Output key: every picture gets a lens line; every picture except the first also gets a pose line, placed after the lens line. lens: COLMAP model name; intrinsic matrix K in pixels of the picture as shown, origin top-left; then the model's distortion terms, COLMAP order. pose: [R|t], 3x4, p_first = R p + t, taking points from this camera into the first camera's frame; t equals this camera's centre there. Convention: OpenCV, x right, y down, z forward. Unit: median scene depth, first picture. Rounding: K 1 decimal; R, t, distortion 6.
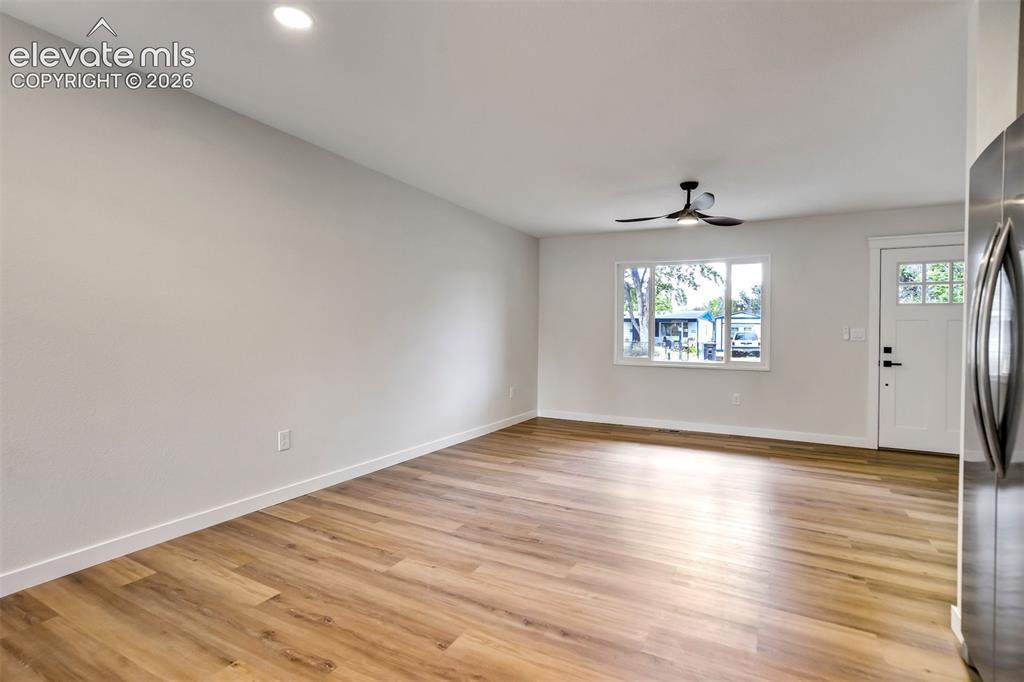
lens RADIAL K [[489.4, 0, 507.9], [0, 489.4, 338.5], [0, 0, 1]] dist [-0.019589, 0.000563]
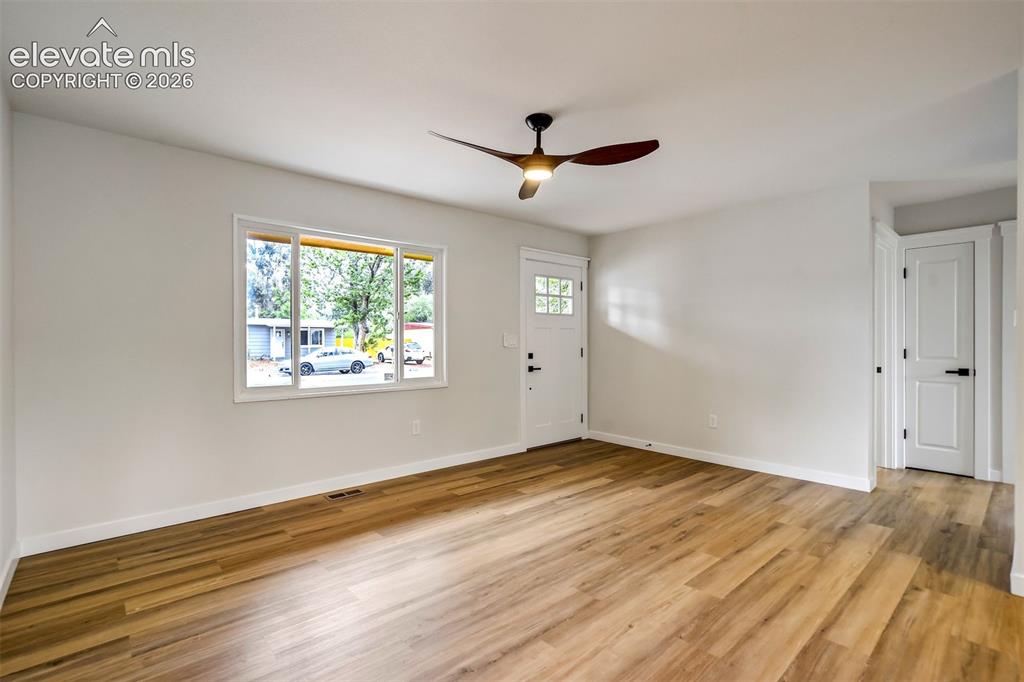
lens RADIAL K [[479.8, 0, 508.0], [0, 479.8, 338.4], [0, 0, 1]] dist [-0.049311, 0.022567]
pose [[0.349787, -0.006384, 0.936807, -0.307077], [0.020823, 0.999783, -0.000961, -0.019815], [-0.936598, 0.019843, 0.349844, 0.965424]]
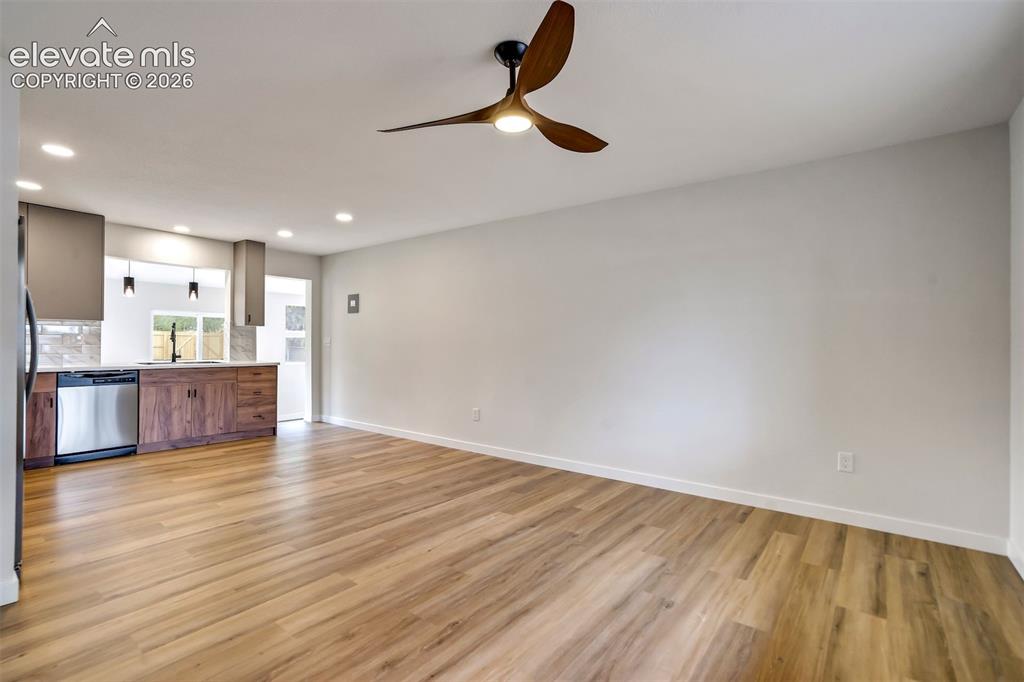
lens RADIAL K [[479.8, 0, 508.0], [0, 479.8, 338.4], [0, 0, 1]] dist [-0.049311, 0.022567]
pose [[-0.175599, -0.024955, -0.984145, 1.014562], [-0.022155, 0.999526, -0.021392, -0.006544], [0.984212, 0.018047, -0.176069, 1.288801]]
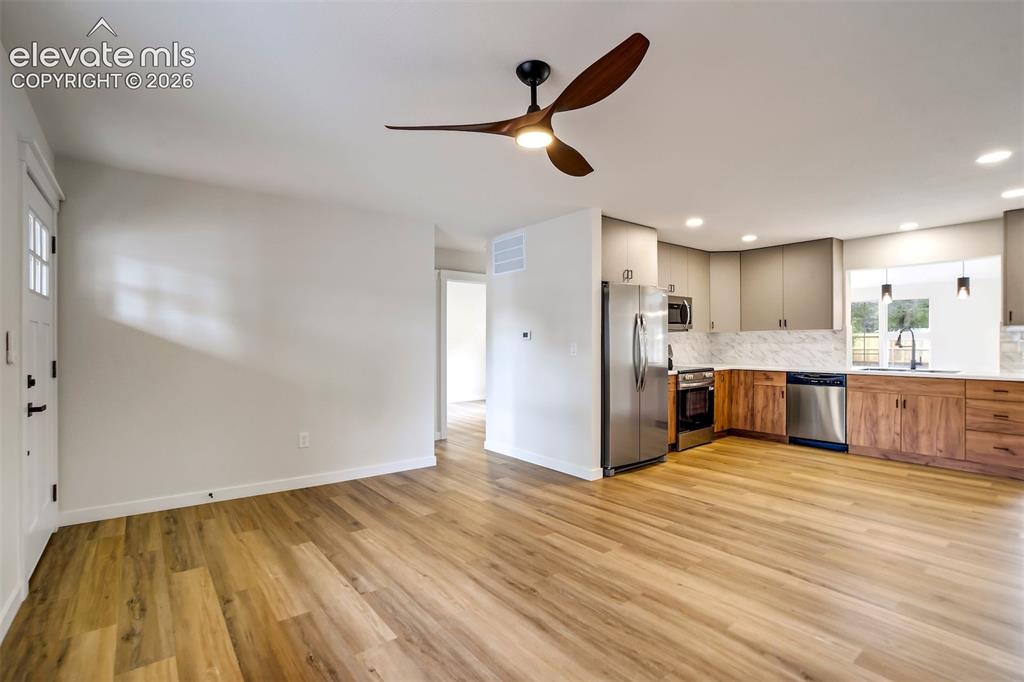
lens RADIAL K [[479.8, 0, 508.0], [0, 479.8, 338.4], [0, 0, 1]] dist [-0.049311, 0.022567]
pose [[-0.914350, -0.009111, 0.404822, 0.221666], [-0.006686, 0.999950, 0.007403, -0.035692], [-0.404870, 0.004062, -0.914365, 1.758978]]
